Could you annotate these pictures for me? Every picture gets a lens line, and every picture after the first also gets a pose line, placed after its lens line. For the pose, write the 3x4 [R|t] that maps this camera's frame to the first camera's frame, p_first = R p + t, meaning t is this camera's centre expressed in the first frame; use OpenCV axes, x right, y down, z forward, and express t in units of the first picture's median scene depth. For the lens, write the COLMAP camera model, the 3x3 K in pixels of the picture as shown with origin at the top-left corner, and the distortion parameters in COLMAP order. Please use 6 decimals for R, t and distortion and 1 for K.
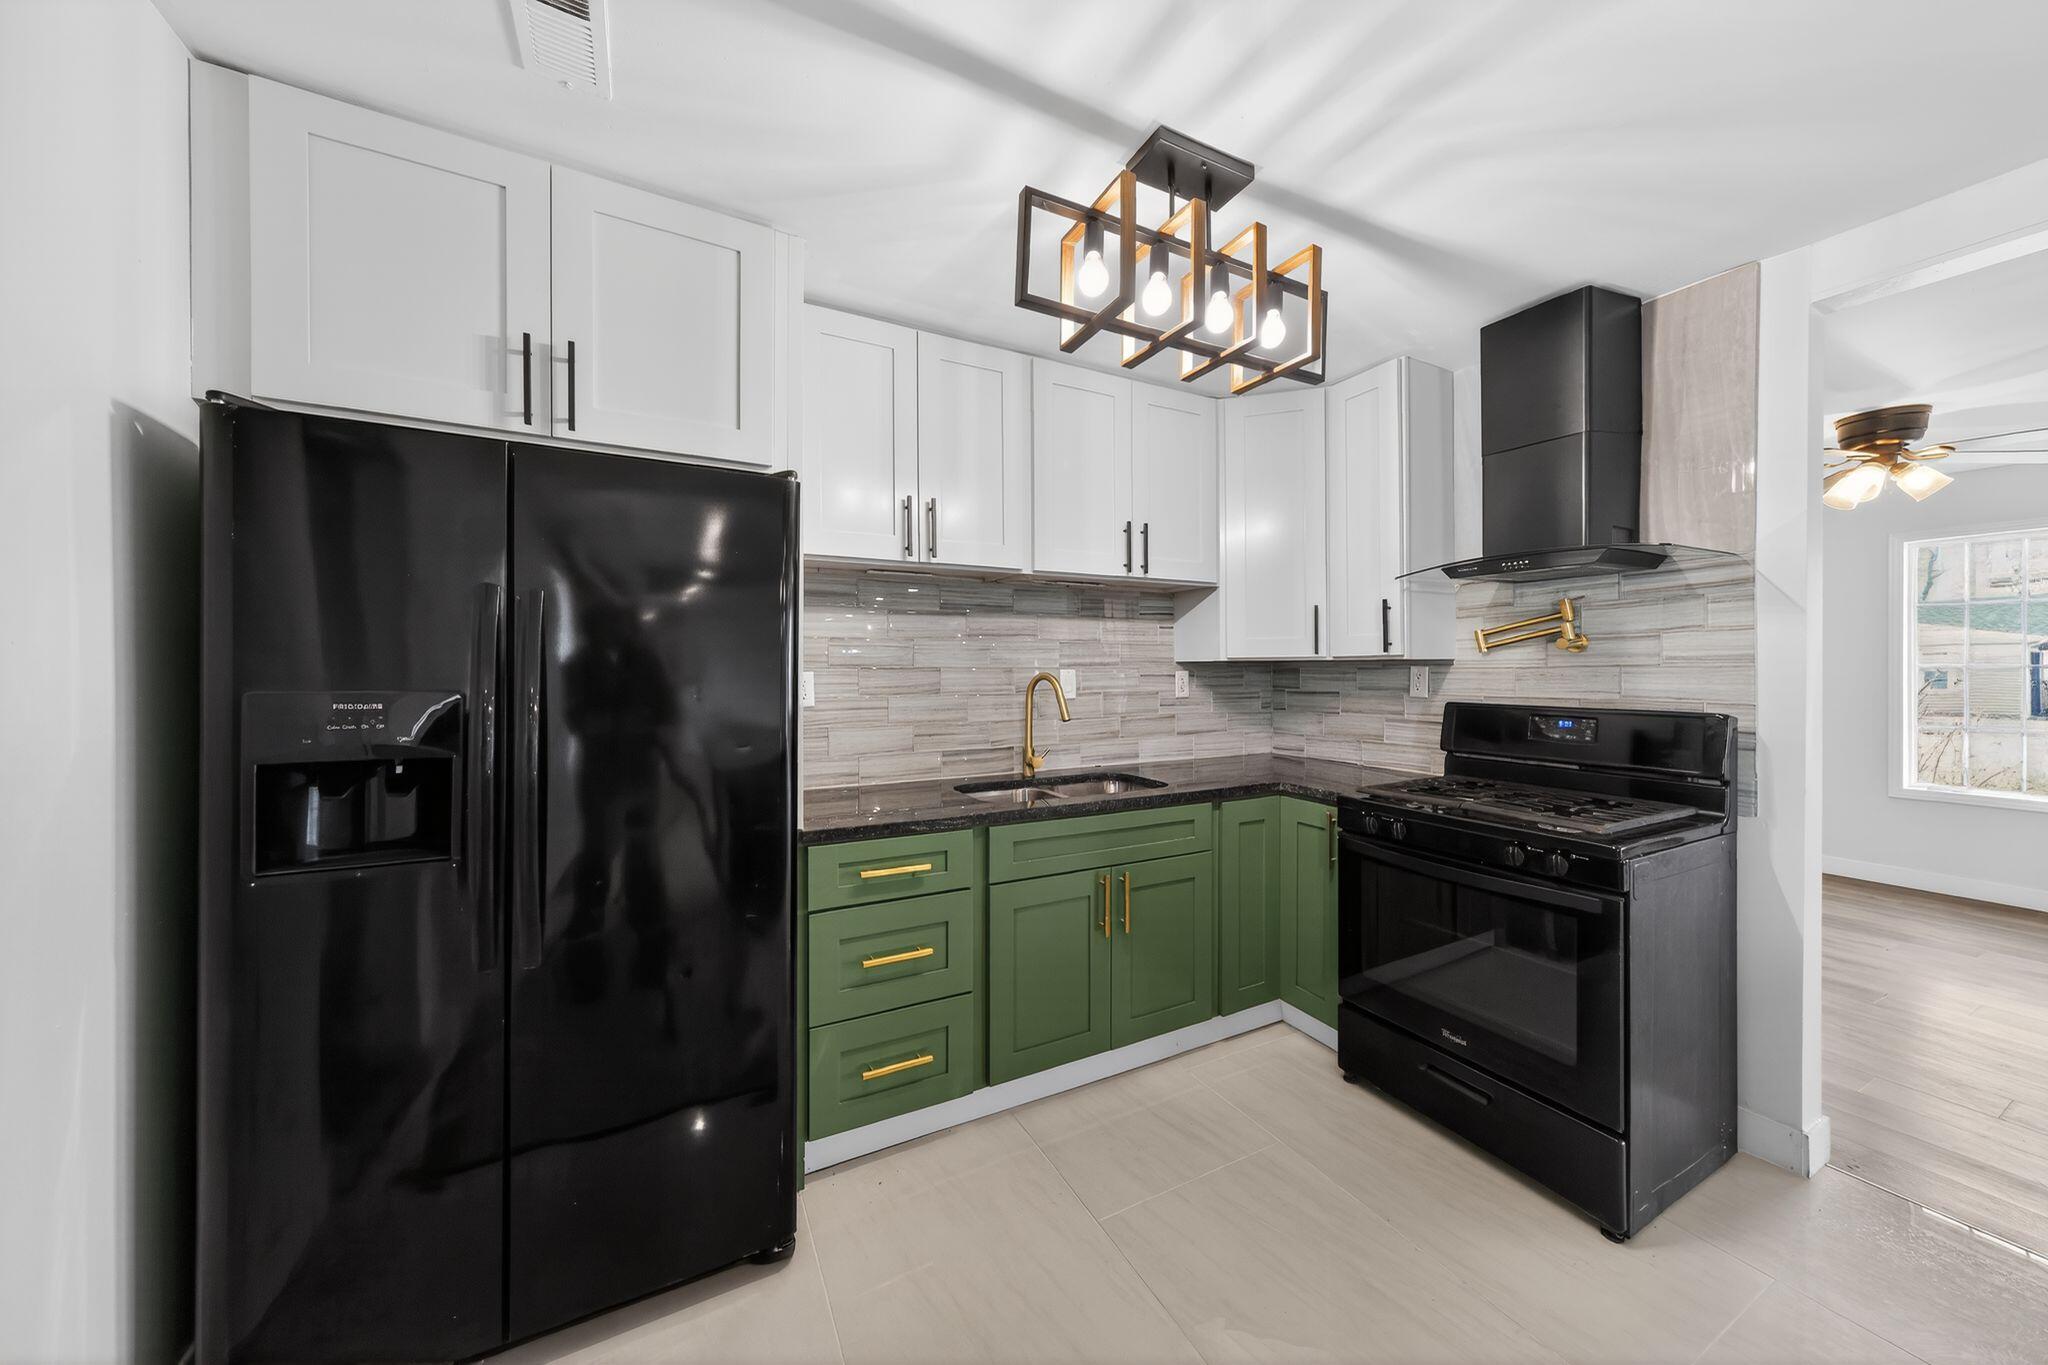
lens RADIAL K [[700.2, 0, 1032.1], [0, 700.2, 665.2], [0, 0, 1]] dist [0.007963, 0.000603]
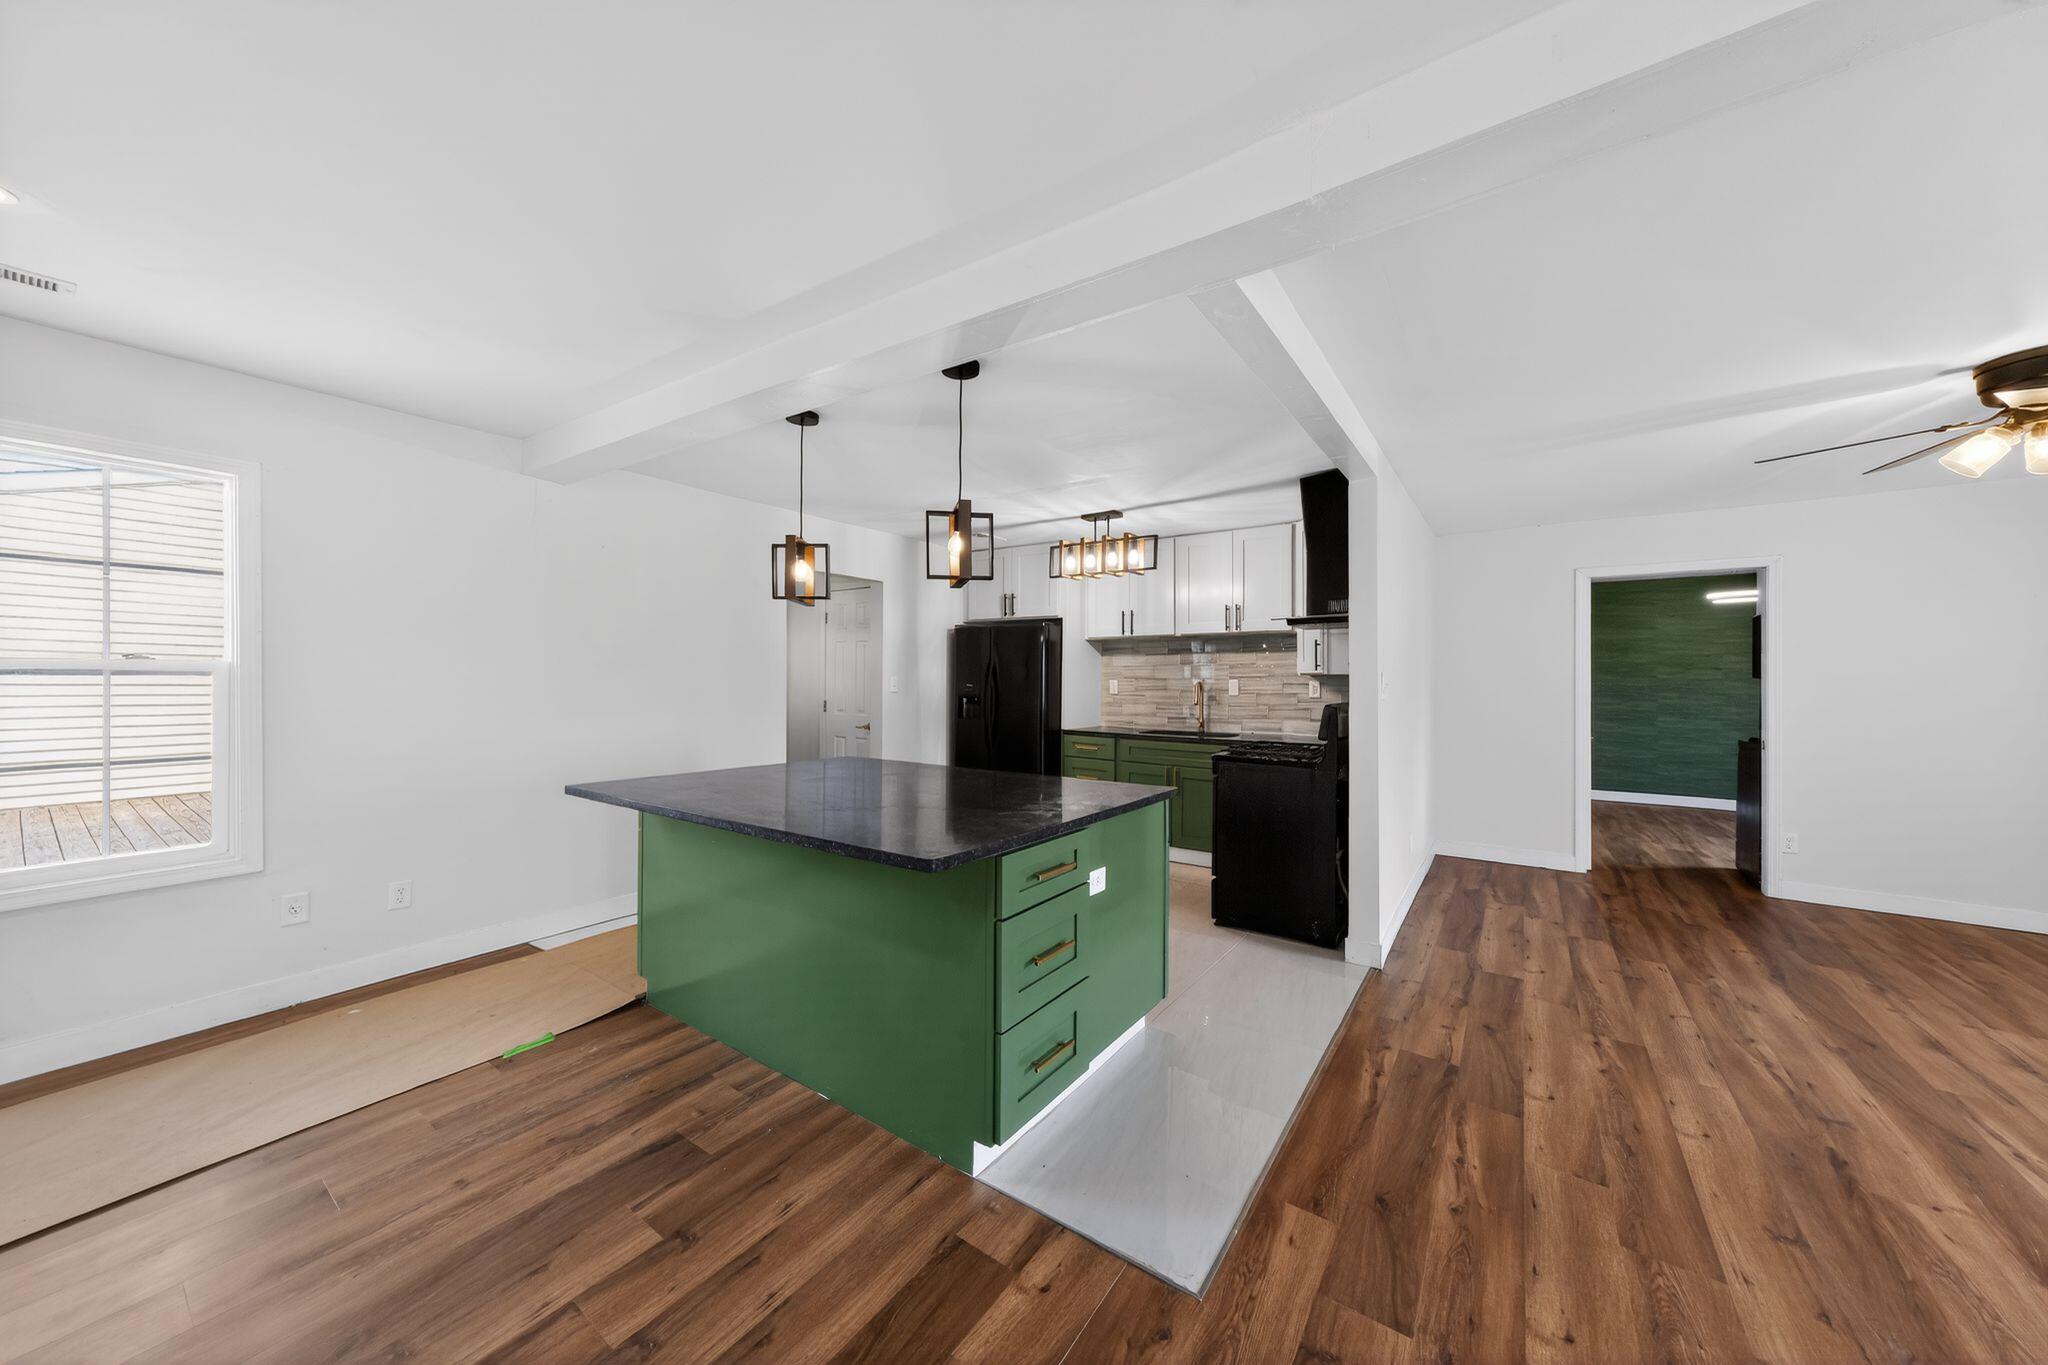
lens RADIAL K [[700.2, 0, 1039.1], [0, 700.2, 678.7], [0, 0, 1]] dist [0.007963, 0.000603]
pose [[0.446055, 0.003168, -0.895000, 1.502405], [0.002712, 0.999984, 0.004891, -0.007285], [0.895002, -0.004609, 0.446039, -0.313190]]
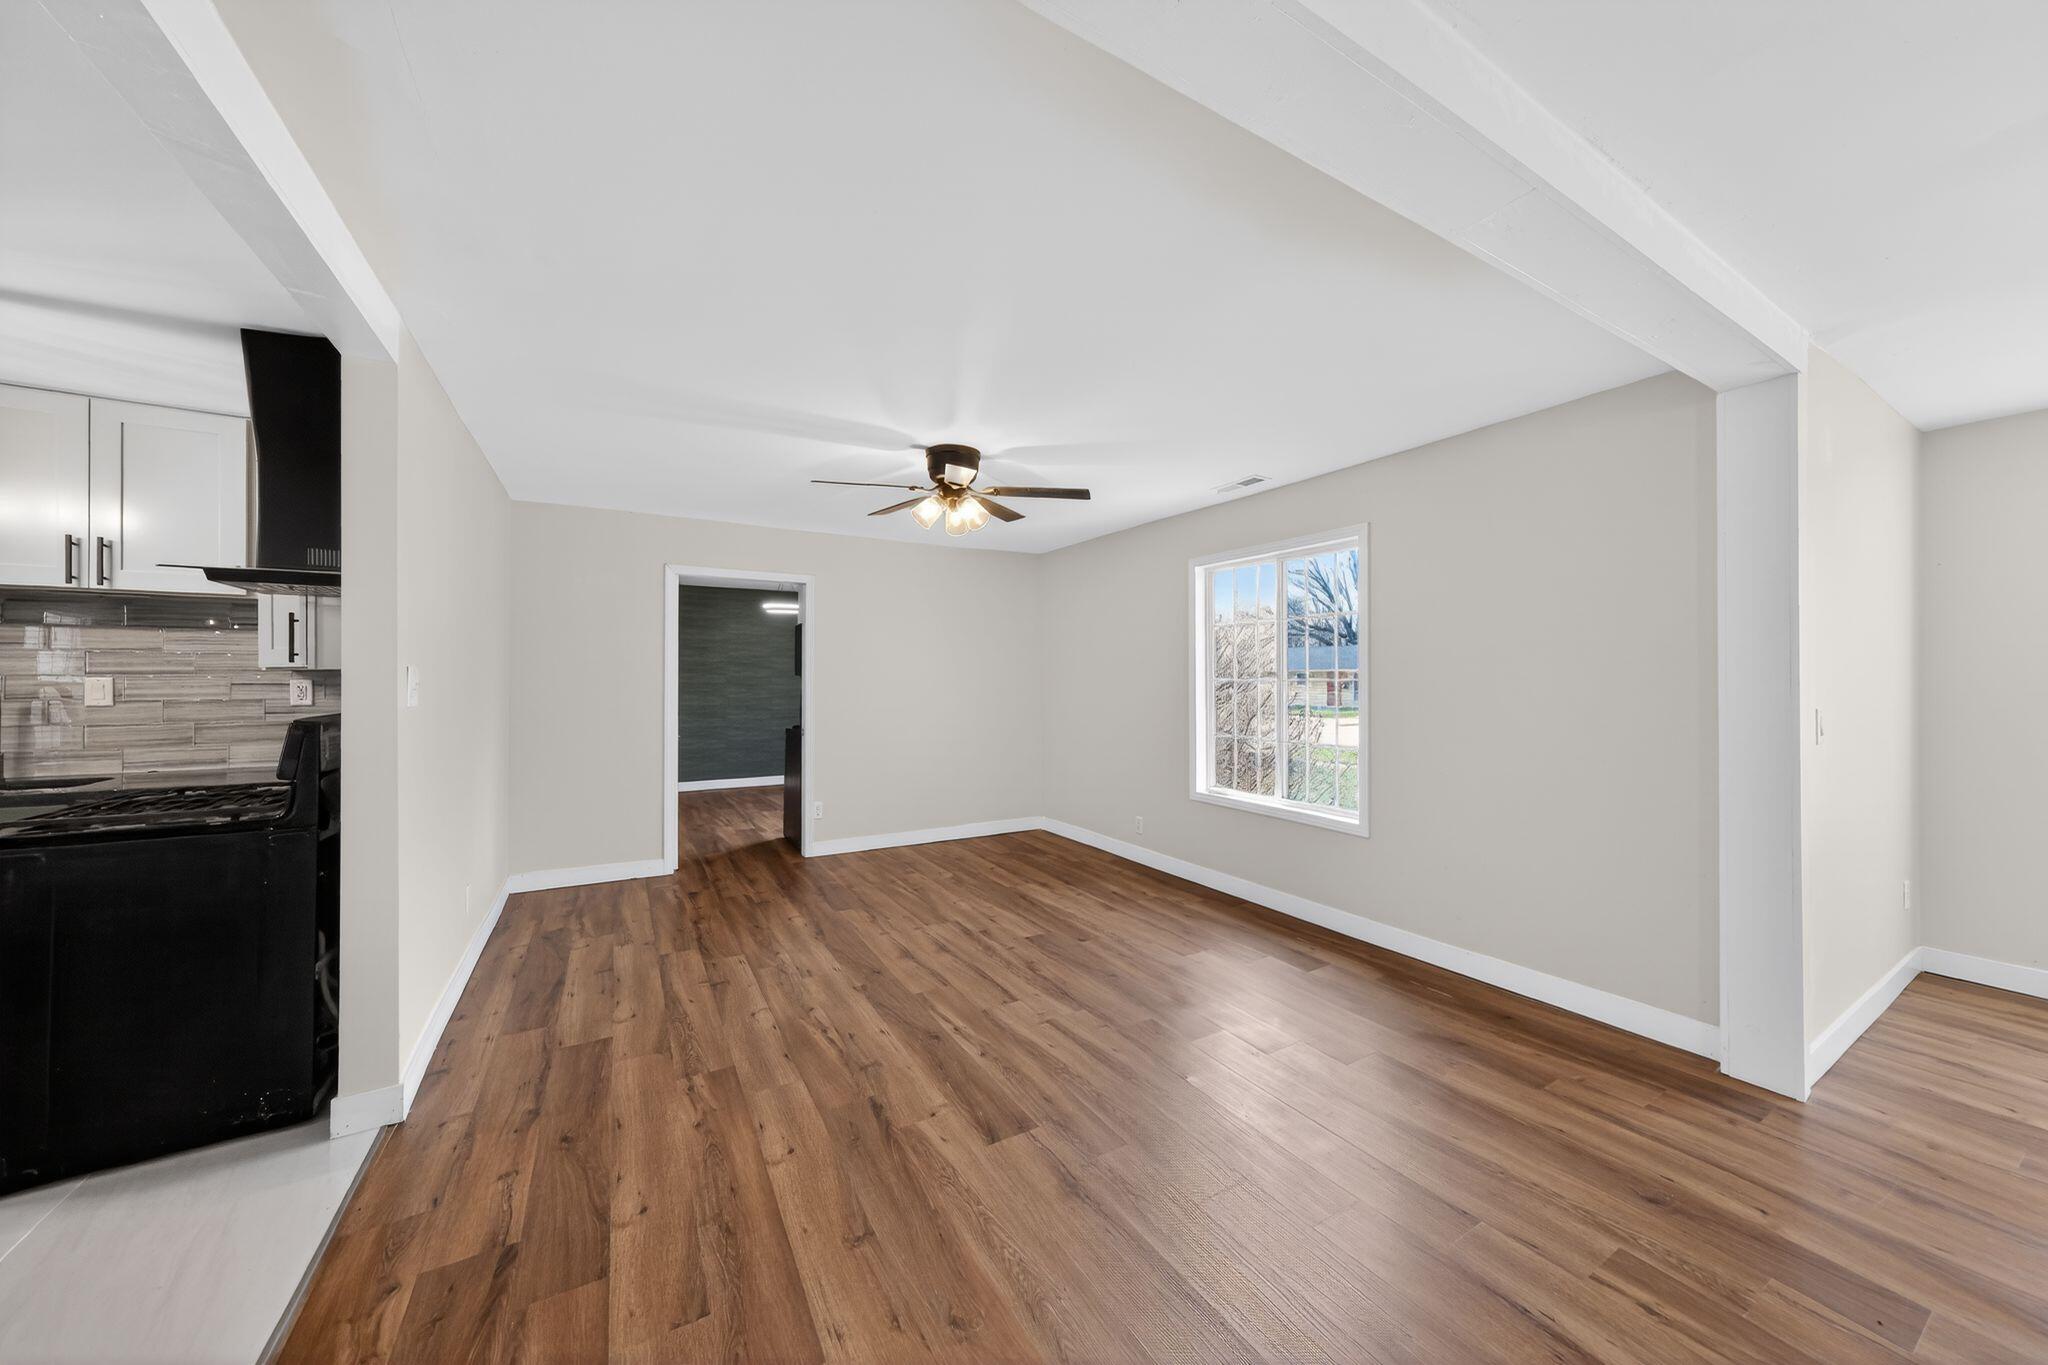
lens RADIAL K [[700.2, 0, 1027.4], [0, 700.2, 682.4], [0, 0, 1]] dist [0.007963, 0.000603]
pose [[0.999621, 0.005432, 0.026979, 1.371710], [-0.005724, 0.999926, 0.010748, -0.005459], [-0.026919, -0.010898, 0.999578, -0.075359]]
